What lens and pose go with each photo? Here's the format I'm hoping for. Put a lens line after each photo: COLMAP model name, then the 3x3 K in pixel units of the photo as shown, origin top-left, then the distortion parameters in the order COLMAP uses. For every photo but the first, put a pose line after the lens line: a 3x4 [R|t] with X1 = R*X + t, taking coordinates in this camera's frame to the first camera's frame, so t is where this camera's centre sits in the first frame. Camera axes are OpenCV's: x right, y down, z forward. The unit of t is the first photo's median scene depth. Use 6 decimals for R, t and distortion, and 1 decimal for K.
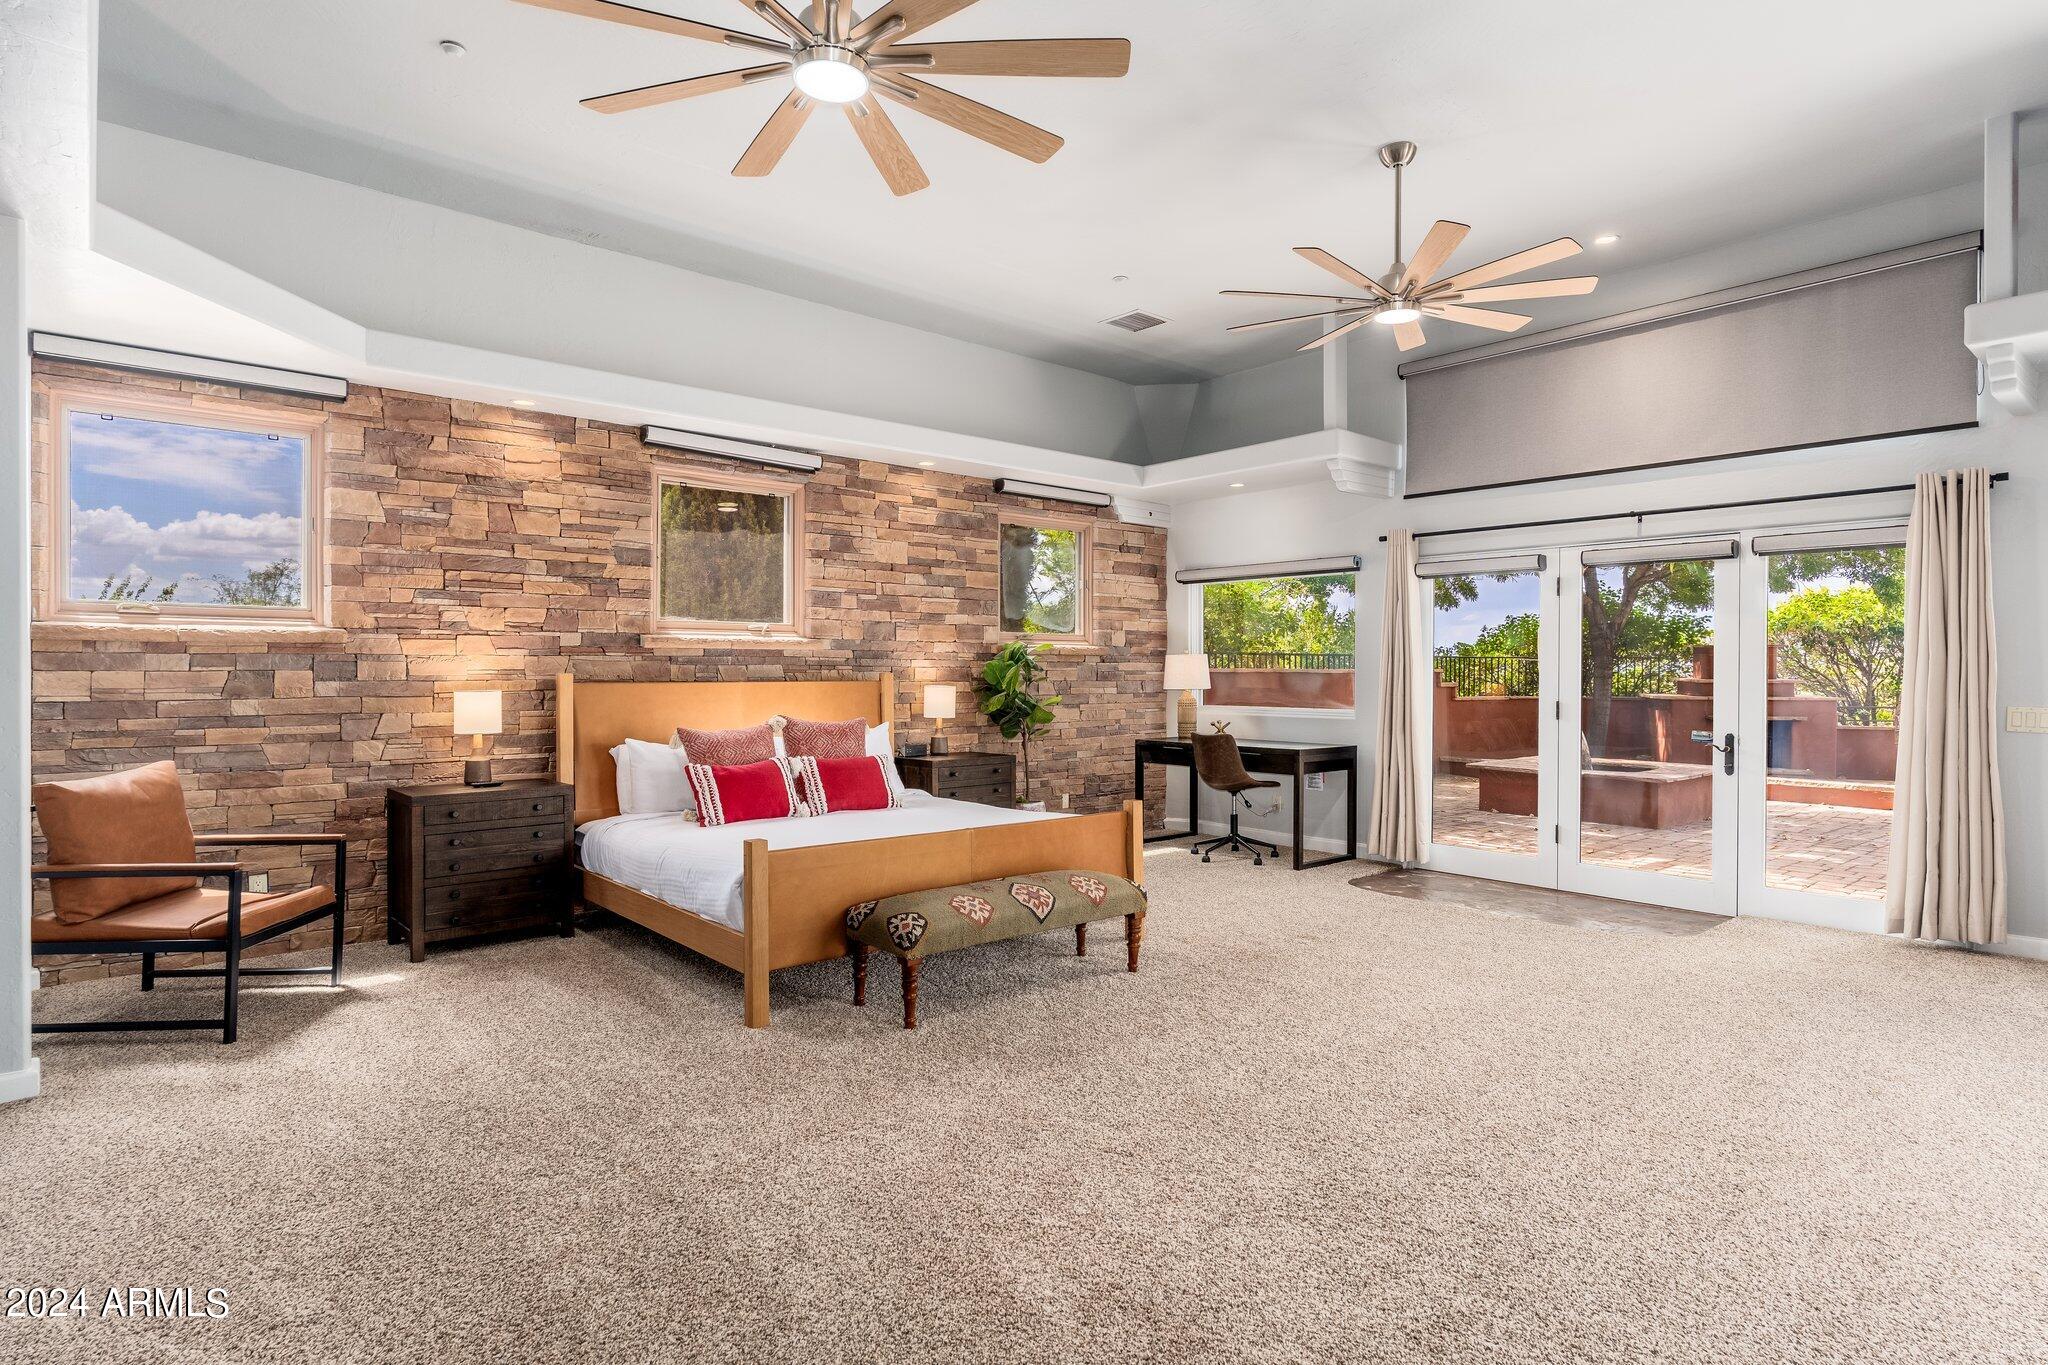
lens RADIAL K [[1083.5, 0, 1024.0], [0, 1083.5, 682.5], [0, 0, 1]] dist [-0.000848, -0.000096]
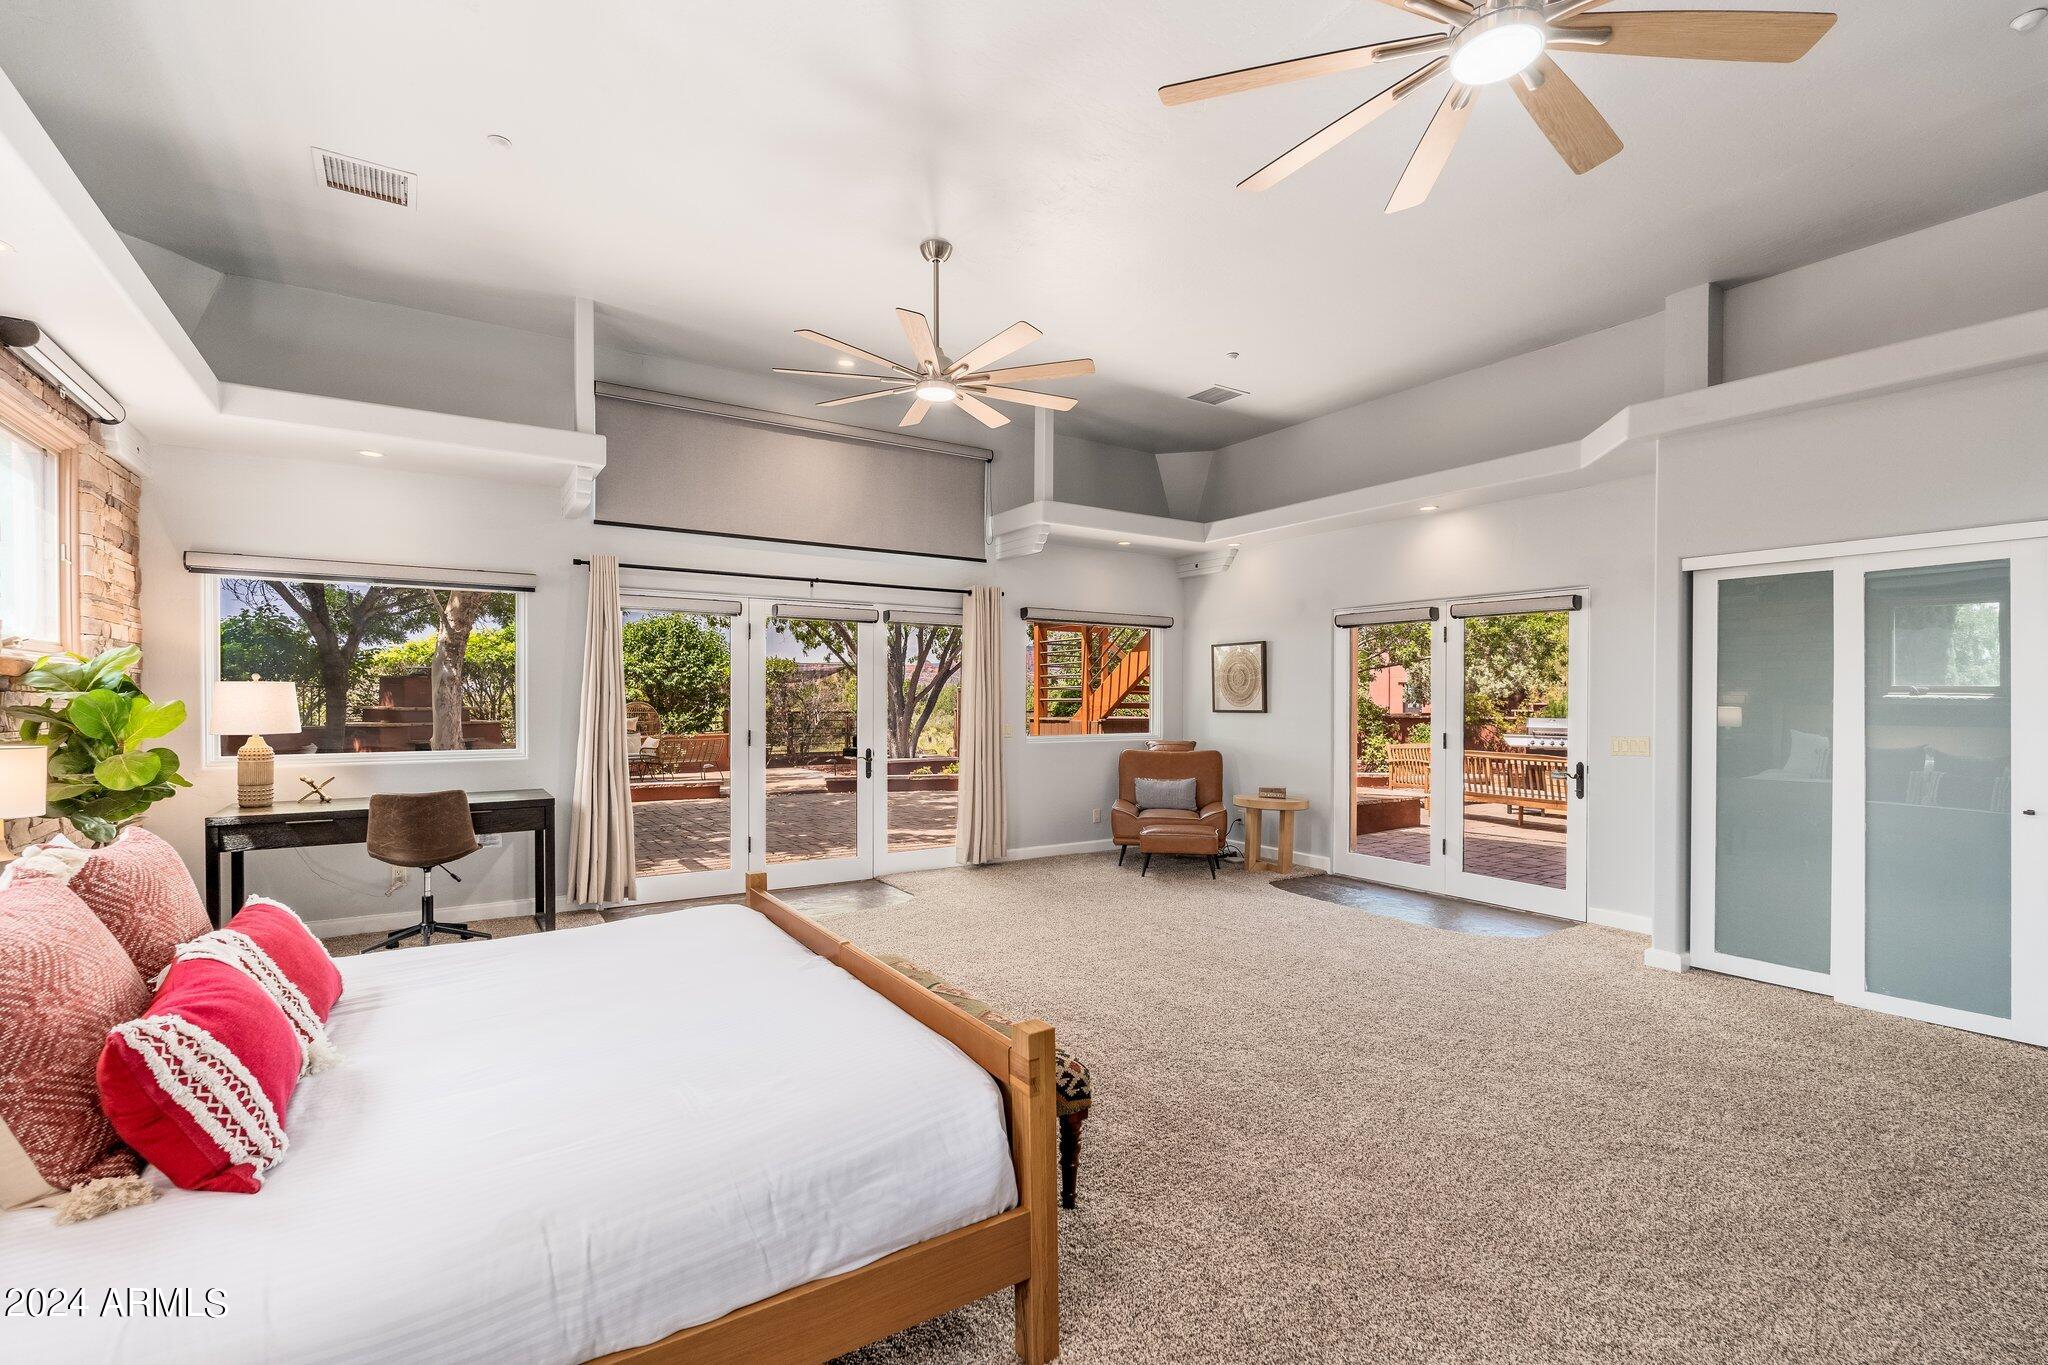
lens RADIAL K [[913.8, 0, 1025.9], [0, 913.8, 710.0], [0, 0, 1]] dist [0.000936, 0.000140]
pose [[0.130597, -0.015984, 0.991307, -0.429609], [0.008454, 0.999852, 0.015008, -0.015620], [-0.991399, 0.006421, 0.130713, 0.562847]]
